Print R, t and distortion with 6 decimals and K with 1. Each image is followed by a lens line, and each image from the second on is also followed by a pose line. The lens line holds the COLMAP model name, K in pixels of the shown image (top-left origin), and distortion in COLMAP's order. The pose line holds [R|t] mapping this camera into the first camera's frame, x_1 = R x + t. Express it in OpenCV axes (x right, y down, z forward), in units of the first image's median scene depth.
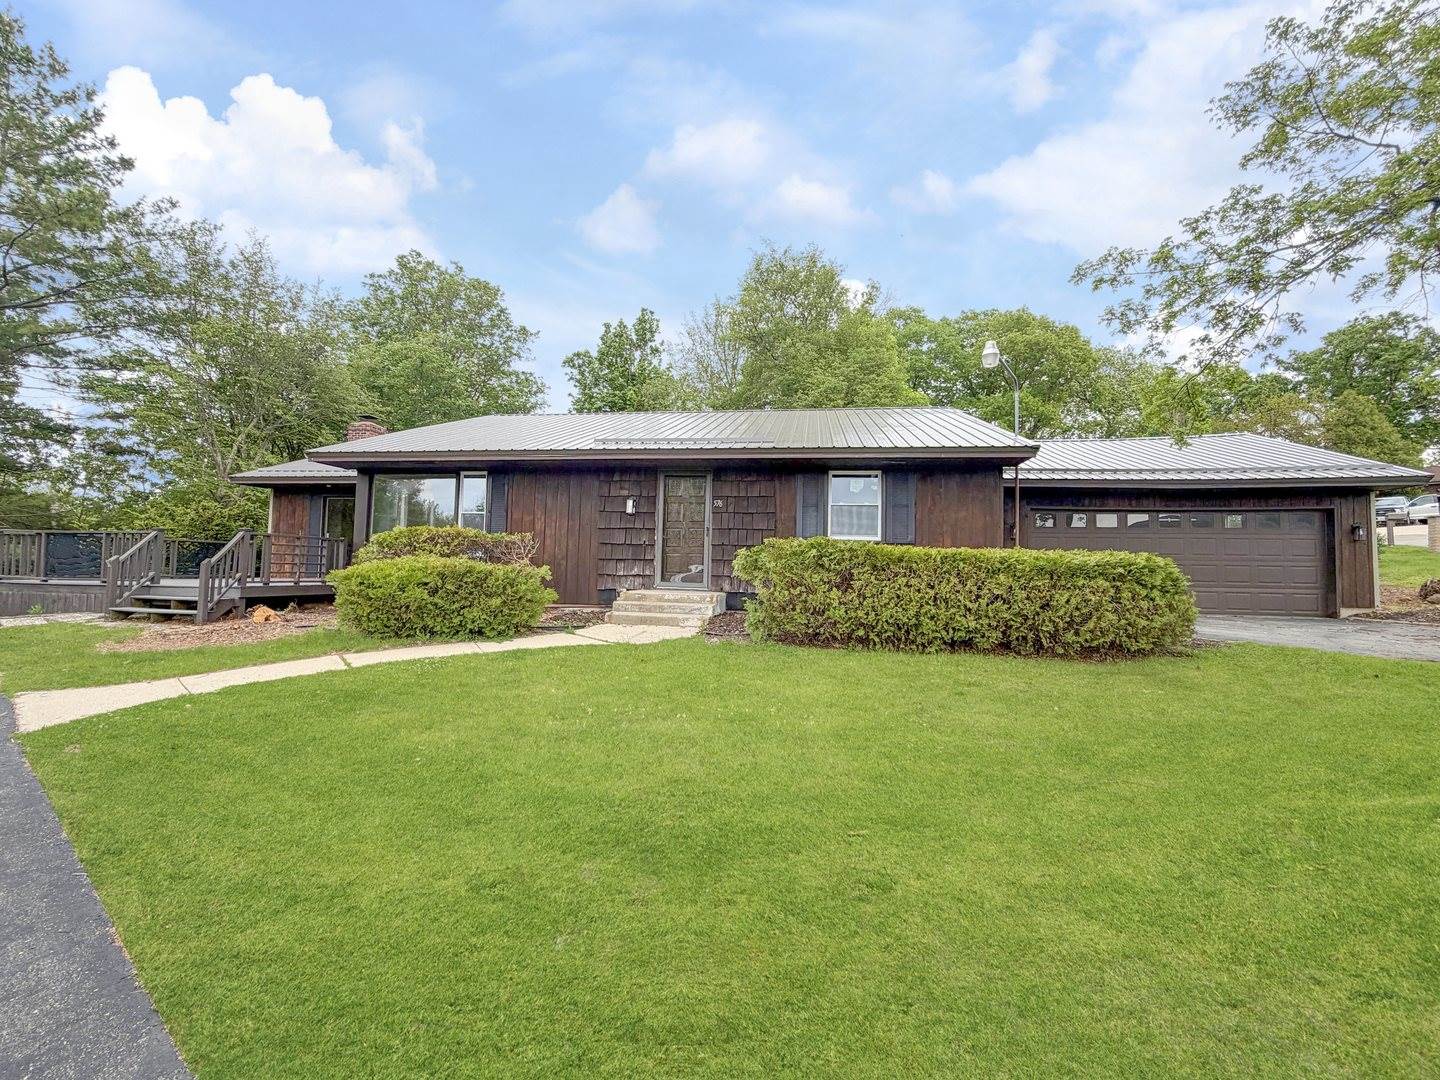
lens RADIAL K [[587.9, 0, 715.7], [0, 587.9, 516.8], [0, 0, 1]] dist [0.000078, 0.000014]
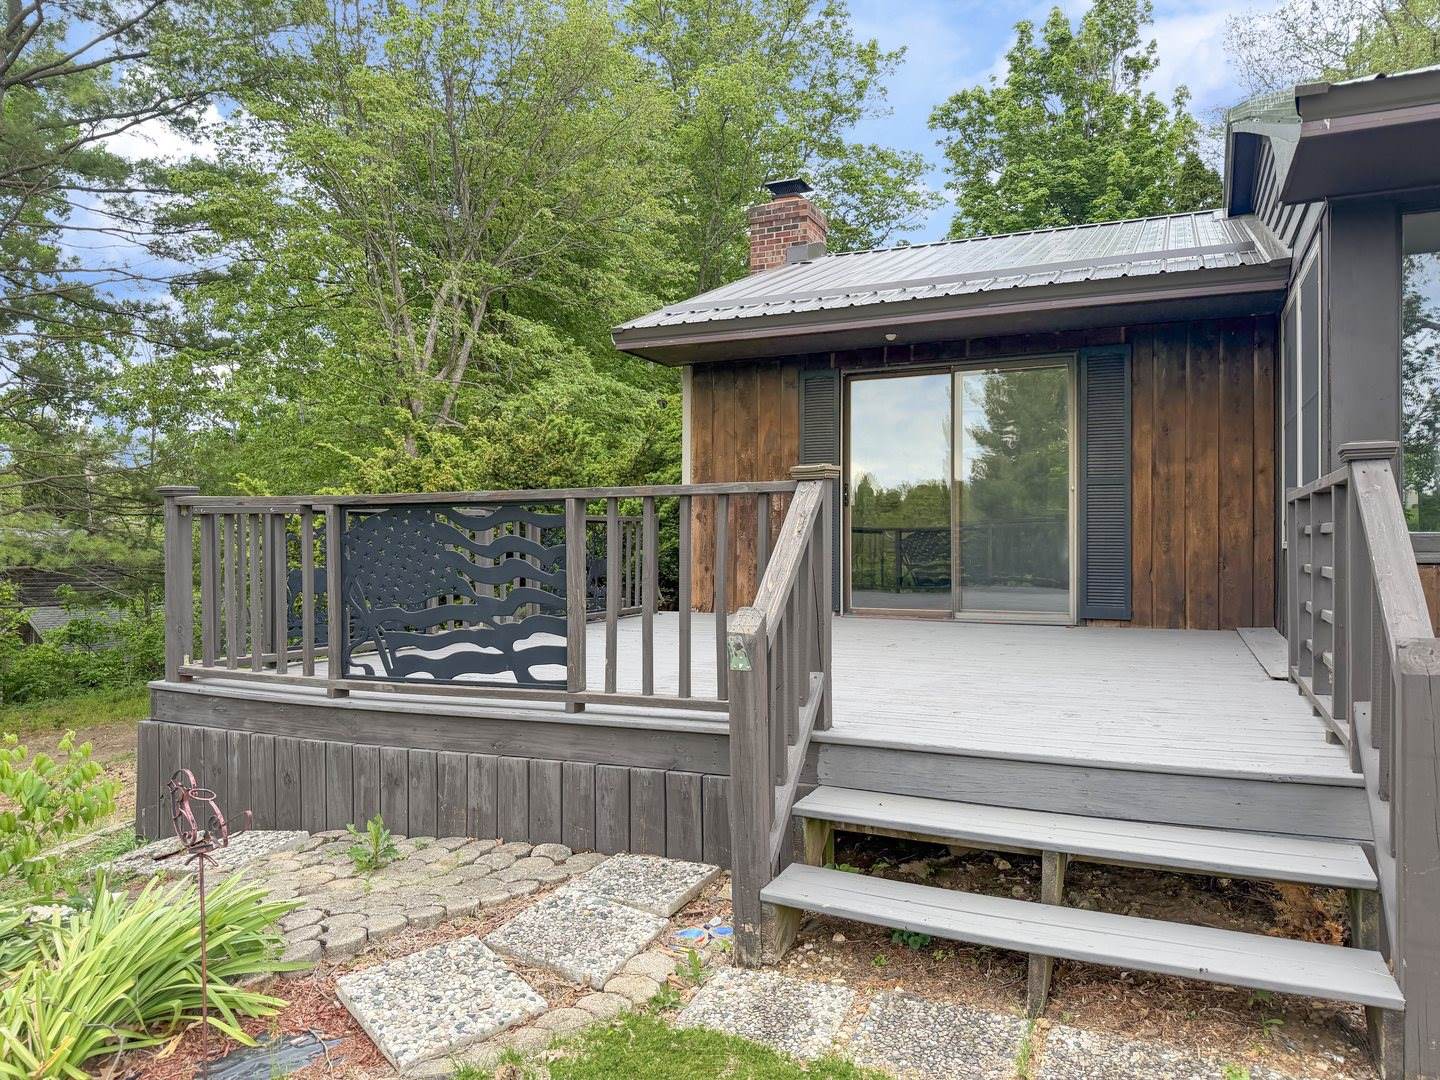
lens RADIAL K [[989.6, 0, 719.9], [0, 989.6, 502.8], [0, 0, 1]] dist [0.002669, 0.000916]
pose [[0.964173, -0.029671, -0.263610, -0.547497], [0.043288, 0.998003, 0.045998, 0.009390], [0.261719, -0.055761, 0.963532, 0.401044]]
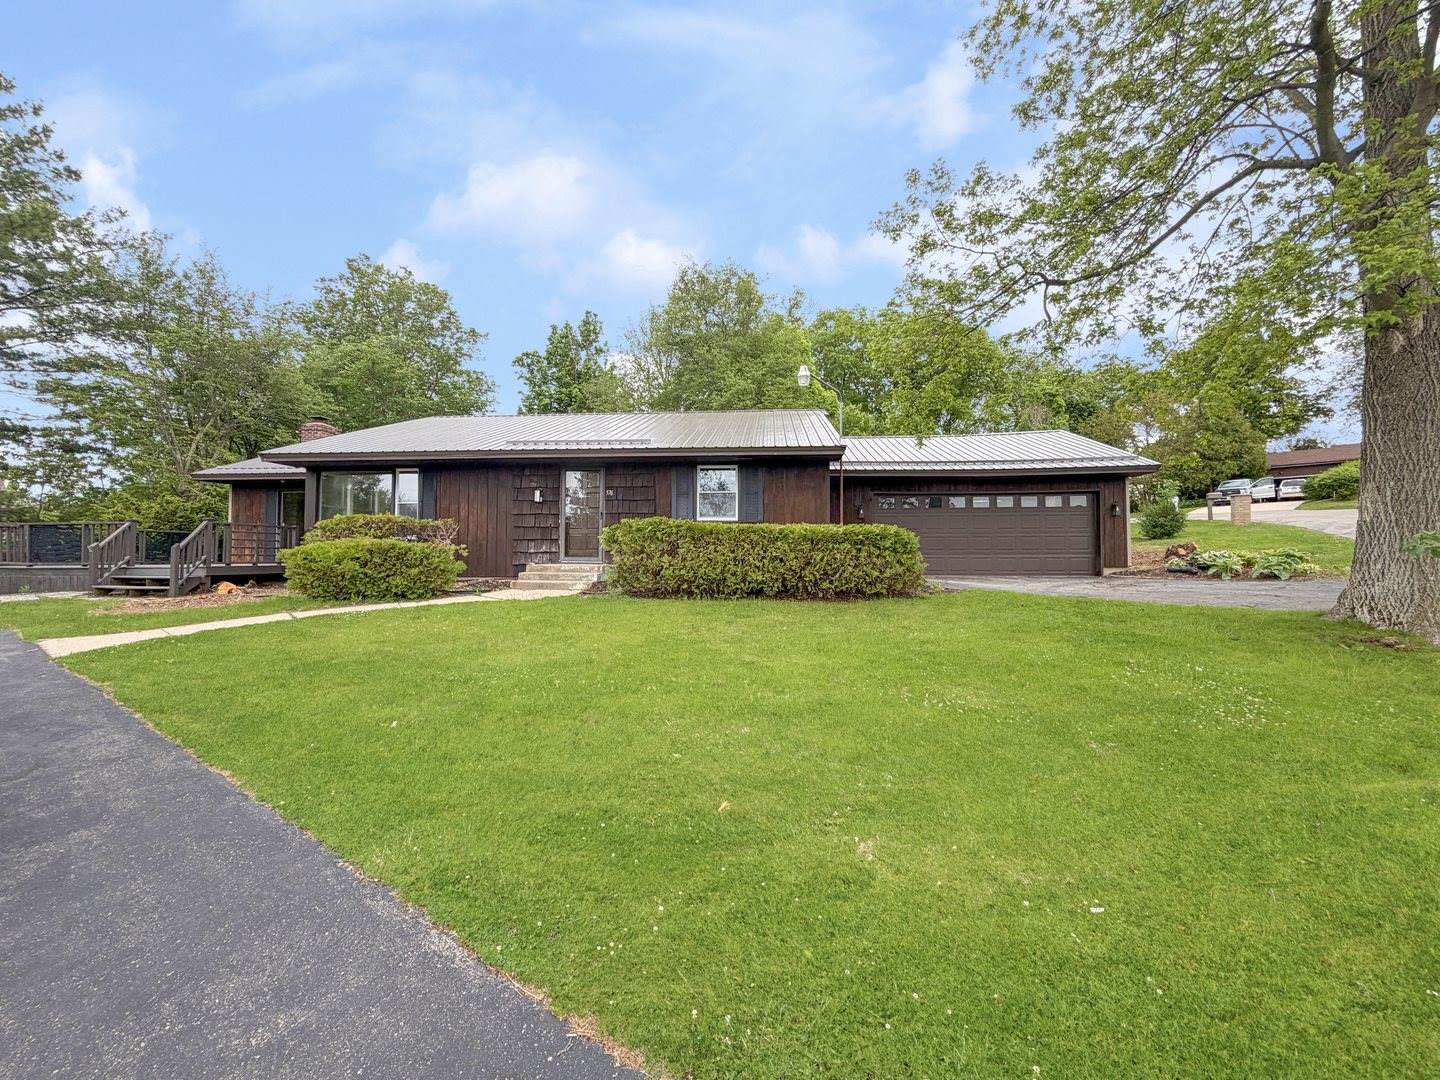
lens RADIAL K [[564.5, 0, 712.4], [0, 564.5, 519.7], [0, 0, 1]] dist [0.000109, -0.000414]
pose [[0.998235, -0.014836, 0.057500, 0.095828], [0.013303, 0.999548, 0.026958, 0.003038], [-0.057874, -0.026145, 0.997981, -0.124697]]
